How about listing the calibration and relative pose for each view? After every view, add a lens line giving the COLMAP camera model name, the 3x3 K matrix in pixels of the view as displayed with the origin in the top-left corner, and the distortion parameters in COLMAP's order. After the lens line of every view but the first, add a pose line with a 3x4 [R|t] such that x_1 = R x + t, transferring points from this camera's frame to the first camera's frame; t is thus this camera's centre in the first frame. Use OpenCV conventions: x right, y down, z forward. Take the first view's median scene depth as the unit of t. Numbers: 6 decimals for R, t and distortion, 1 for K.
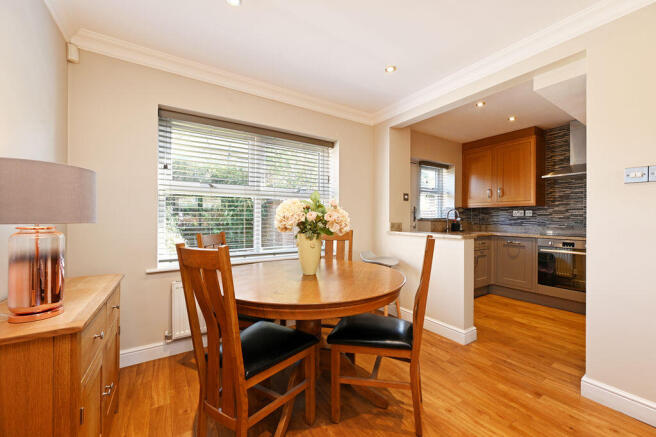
lens RADIAL K [[259.3, 0, 325.9], [0, 259.3, 218.7], [0, 0, 1]] dist [-0.003441, 0.000477]
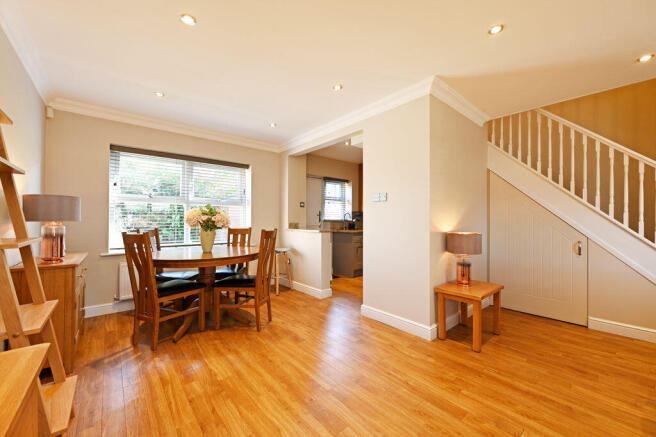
lens RADIAL K [[259.3, 0, 328.5], [0, 259.3, 217.8], [0, 0, 1]] dist [-0.003441, 0.000477]
pose [[0.990381, 0.000303, 0.138370, 0.287158], [0.001206, 0.999941, -0.010822, 0.004538], [-0.138365, 0.010884, 0.990321, -0.474062]]
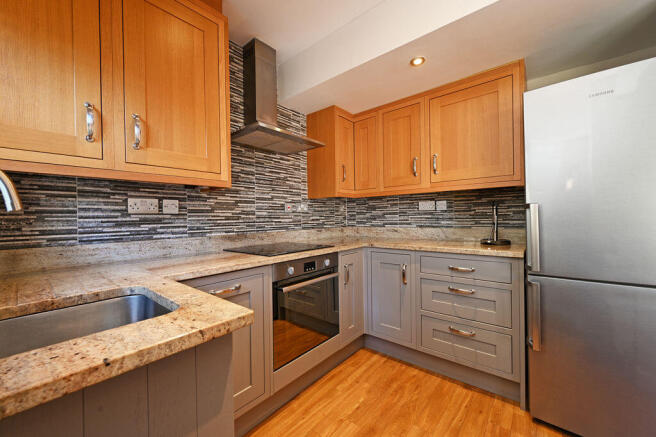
lens RADIAL K [[259.3, 0, 326.0], [0, 259.3, 218.0], [0, 0, 1]] dist [-0.003441, 0.000477]
pose [[-0.299294, -0.001127, 0.954160, 0.410228], [0.017427, 0.999826, 0.006647, -0.002350], [-0.954002, 0.018618, -0.299223, 1.101426]]
